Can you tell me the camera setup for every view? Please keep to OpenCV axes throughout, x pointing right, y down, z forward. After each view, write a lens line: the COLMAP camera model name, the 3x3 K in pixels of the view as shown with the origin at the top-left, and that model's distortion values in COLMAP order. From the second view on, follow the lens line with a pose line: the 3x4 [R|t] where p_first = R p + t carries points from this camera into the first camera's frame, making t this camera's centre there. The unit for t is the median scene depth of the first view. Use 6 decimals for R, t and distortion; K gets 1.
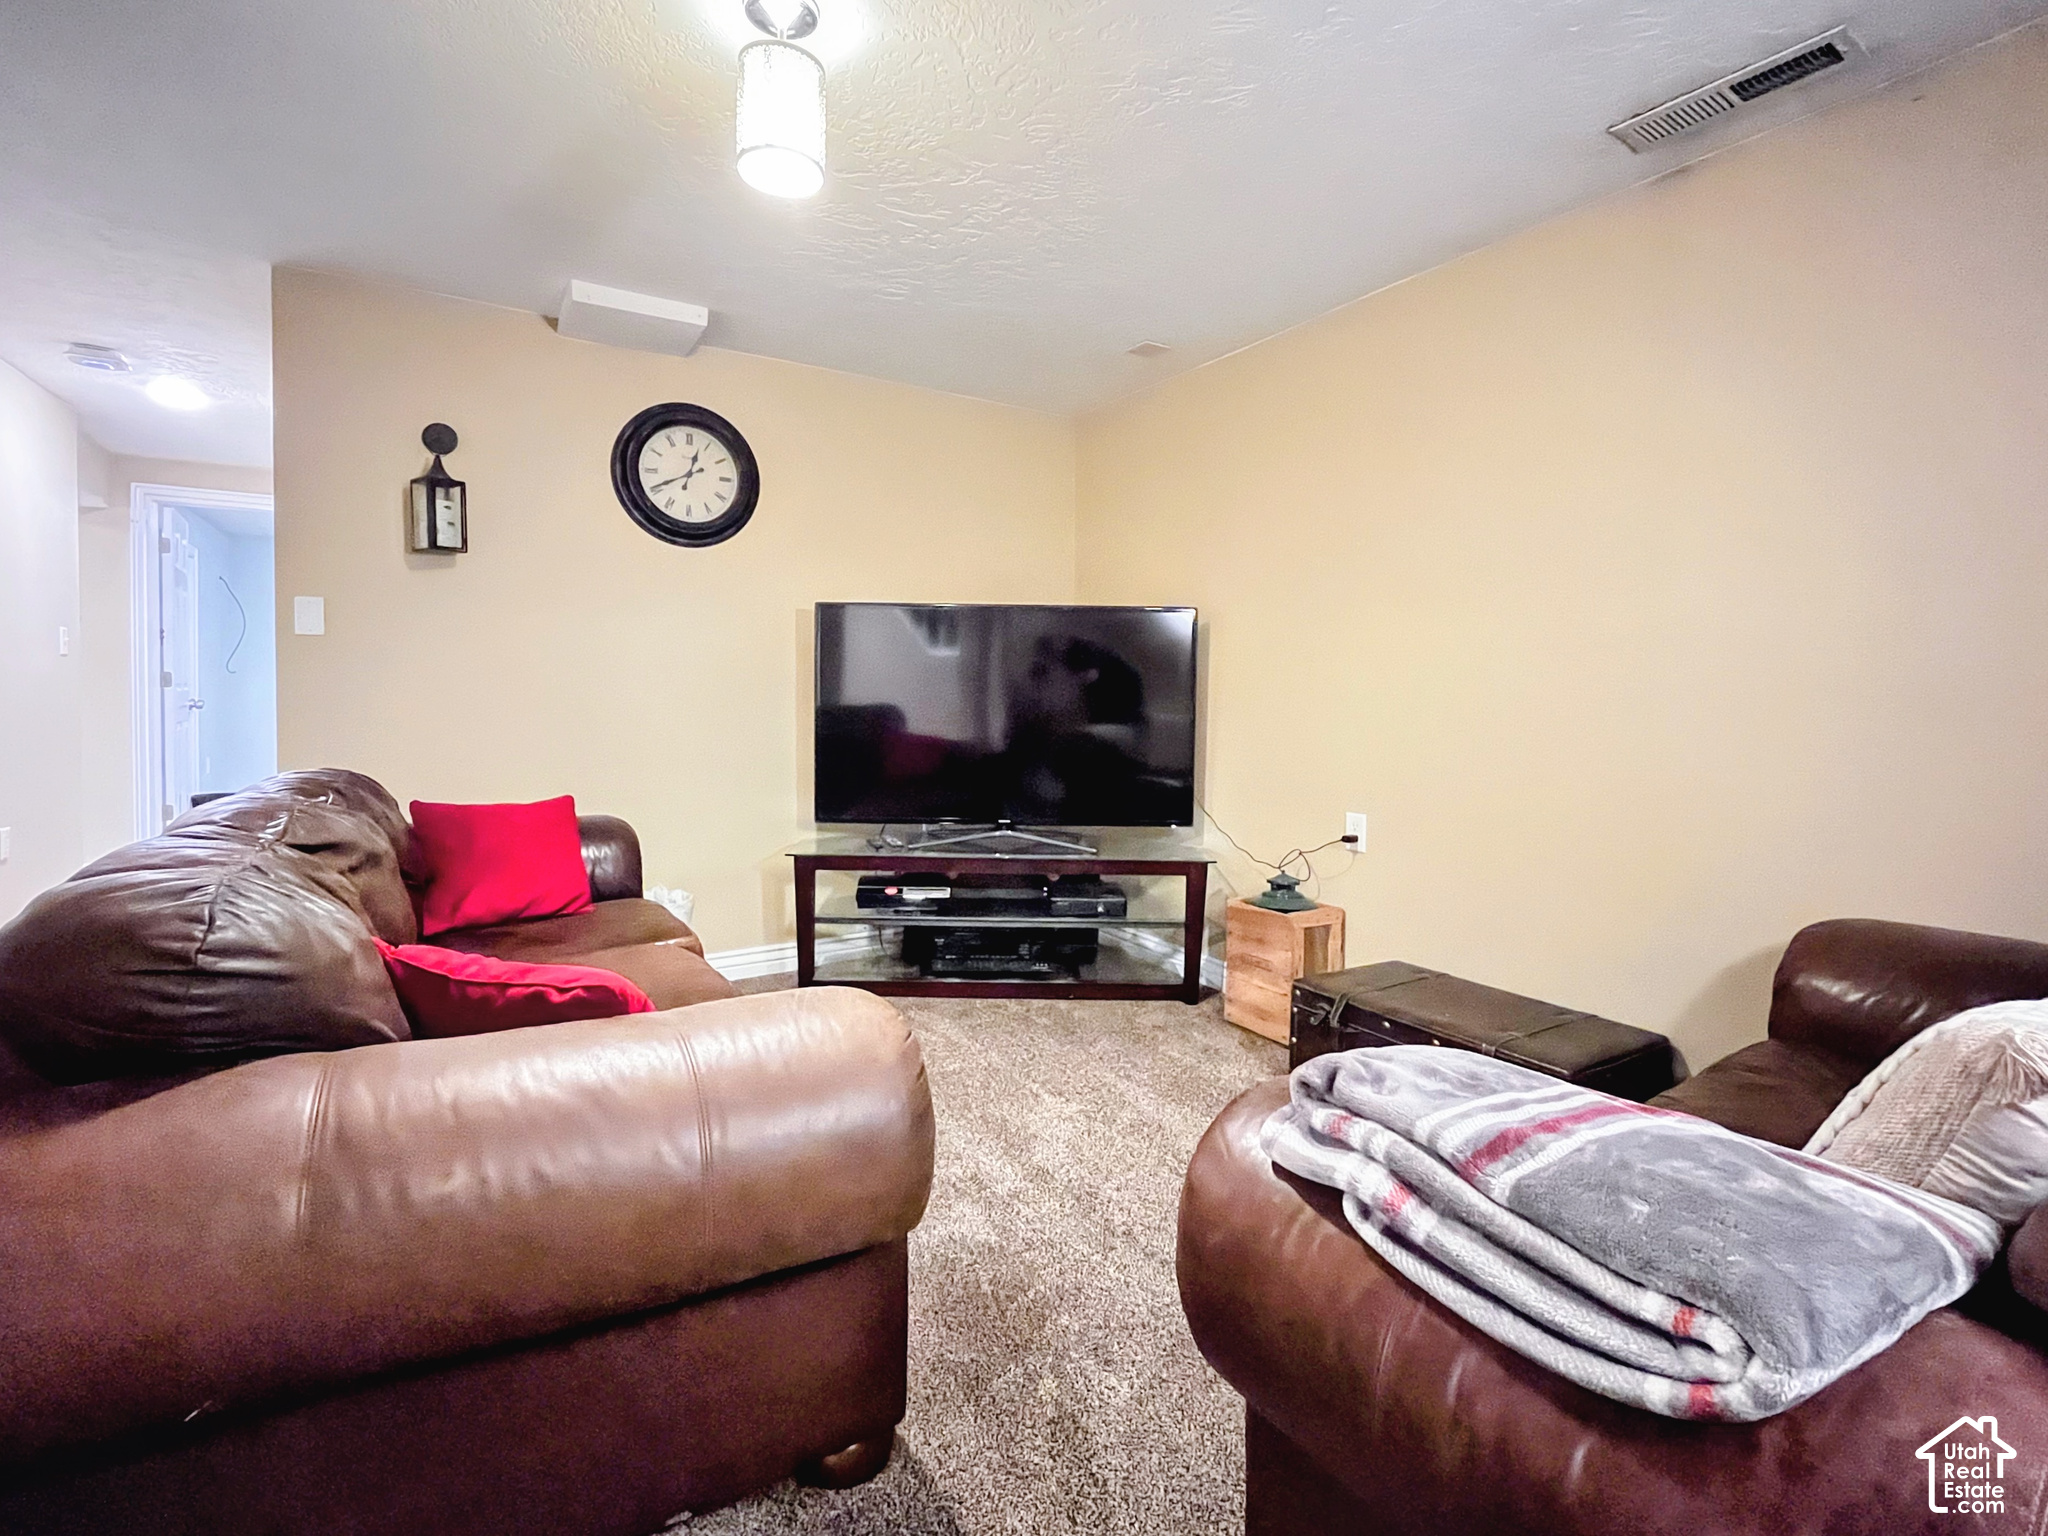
lens RADIAL K [[970.5, 0, 1031.5], [0, 970.5, 718.9], [0, 0, 1]] dist [-0.000402, -0.000596]
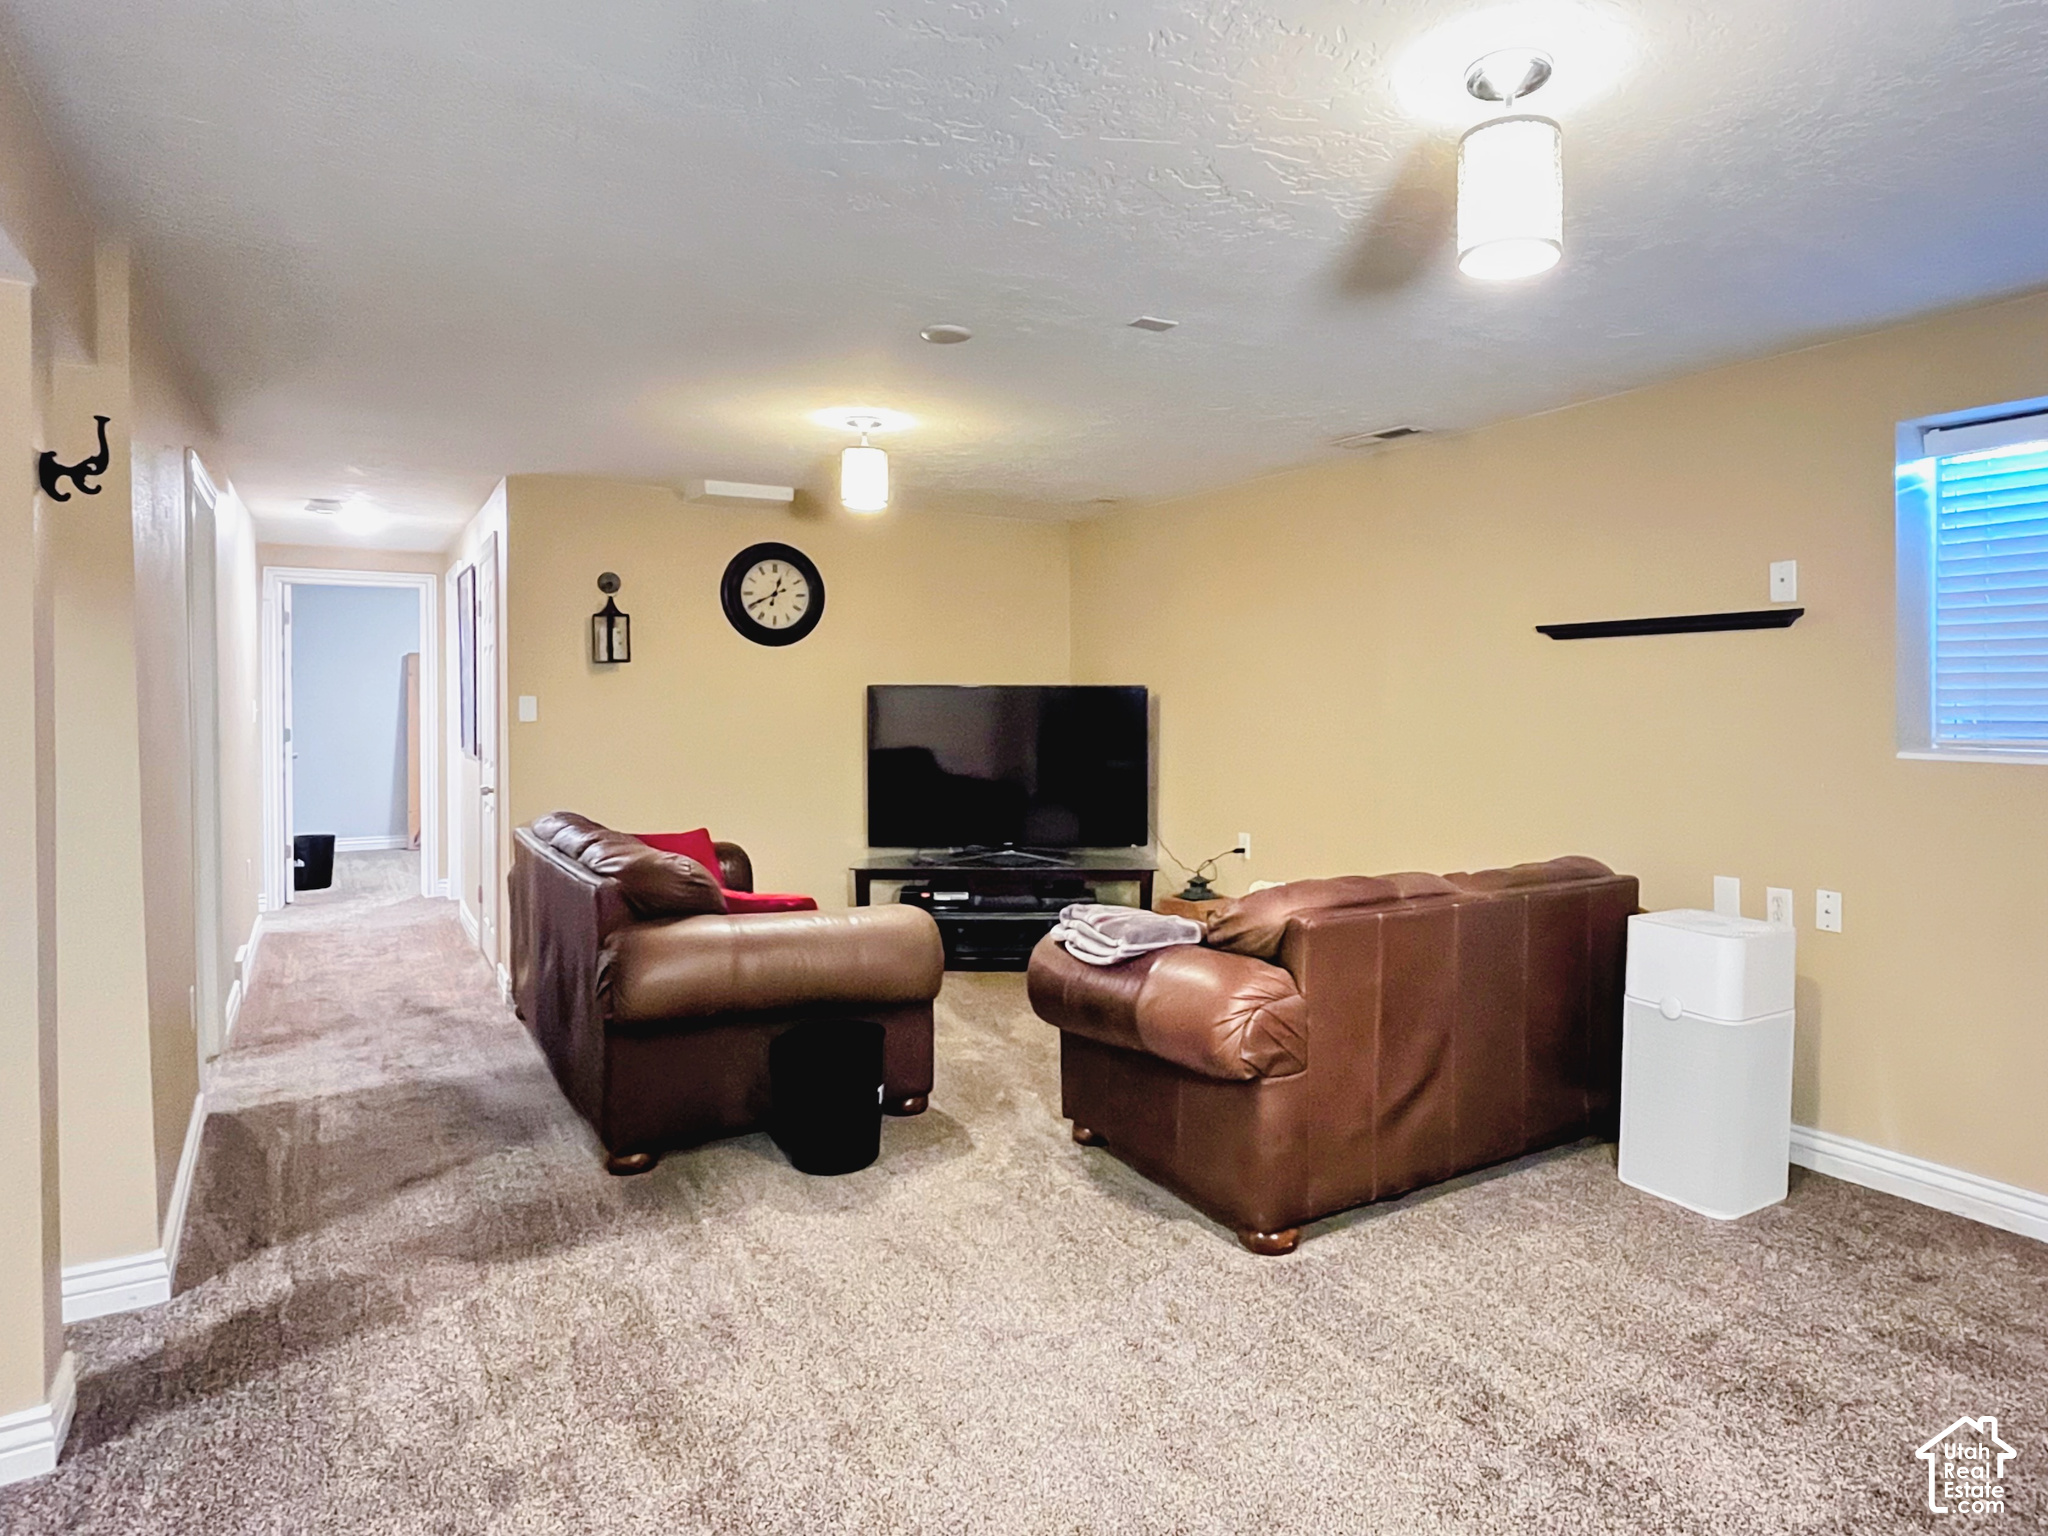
lens RADIAL K [[1221.3, 0, 1106.4], [0, 1221.3, 715.0], [0, 0, 1]] dist [0.002779, 0.000020]
pose [[0.999892, -0.014067, 0.004154, 0.186058], [0.014133, 0.999767, -0.016296, -0.079047], [-0.003924, 0.016353, 0.999859, -1.265266]]
